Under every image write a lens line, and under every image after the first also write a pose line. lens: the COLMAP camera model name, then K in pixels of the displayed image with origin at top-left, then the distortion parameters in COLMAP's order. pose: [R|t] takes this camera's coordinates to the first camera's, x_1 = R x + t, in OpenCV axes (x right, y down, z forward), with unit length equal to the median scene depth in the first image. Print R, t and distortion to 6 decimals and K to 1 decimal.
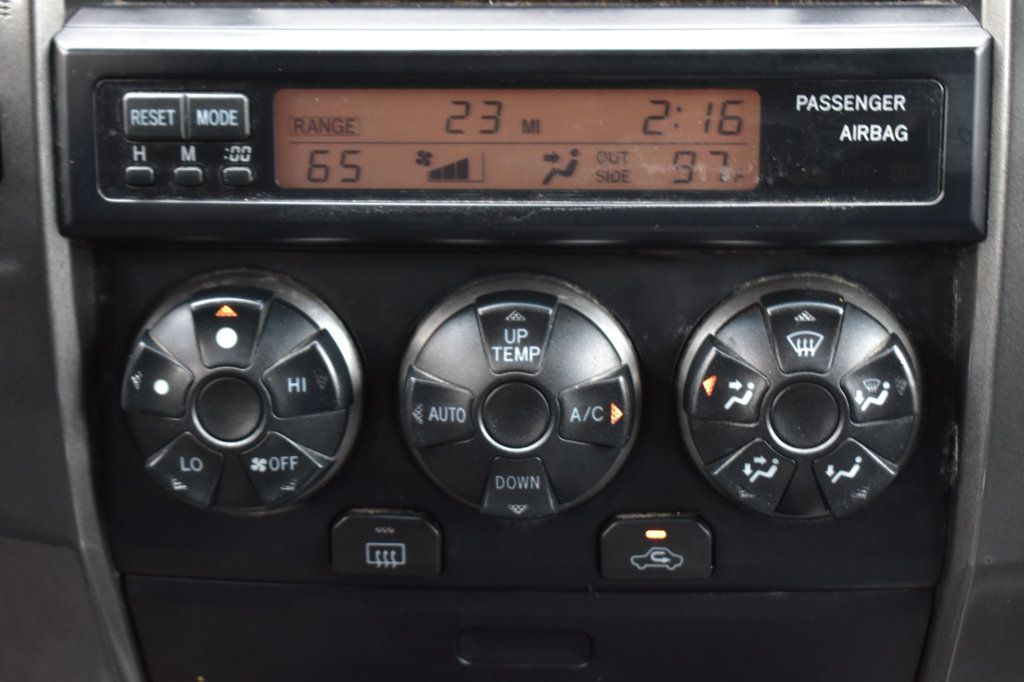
lens RADIAL K [[2127.1, 0, 511.6], [0, 2127.1, 340.6], [0, 0, 1]] dist [-0.085195, 0.000000]
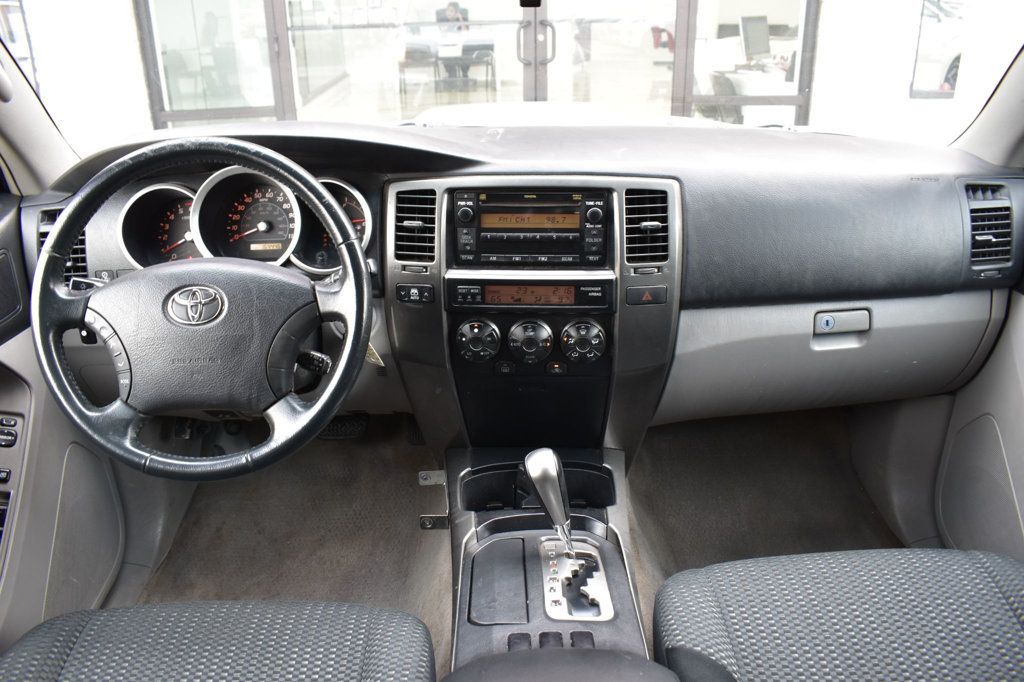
lens RADIAL K [[796.6, 0, 514.0], [0, 796.6, 342.6], [0, 0, 1]] dist [-0.100537, 0.022032]
pose [[0.999704, -0.000569, -0.024315, 0.011187], [0.002855, 0.995562, 0.094060, -0.161266], [0.024153, -0.094102, 0.995270, -1.020525]]
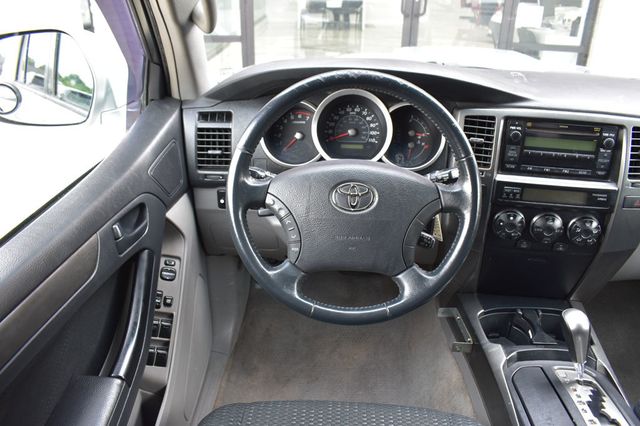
lens RADIAL K [[497.9, 0, 324.4], [0, 497.9, 217.5], [0, 0, 1]] dist [-0.100537, 0.022032]
pose [[0.995426, 0.062591, -0.072172, -0.680105], [-0.051064, 0.987097, 0.151765, -0.238648], [0.080740, -0.147385, 0.985778, -0.795714]]
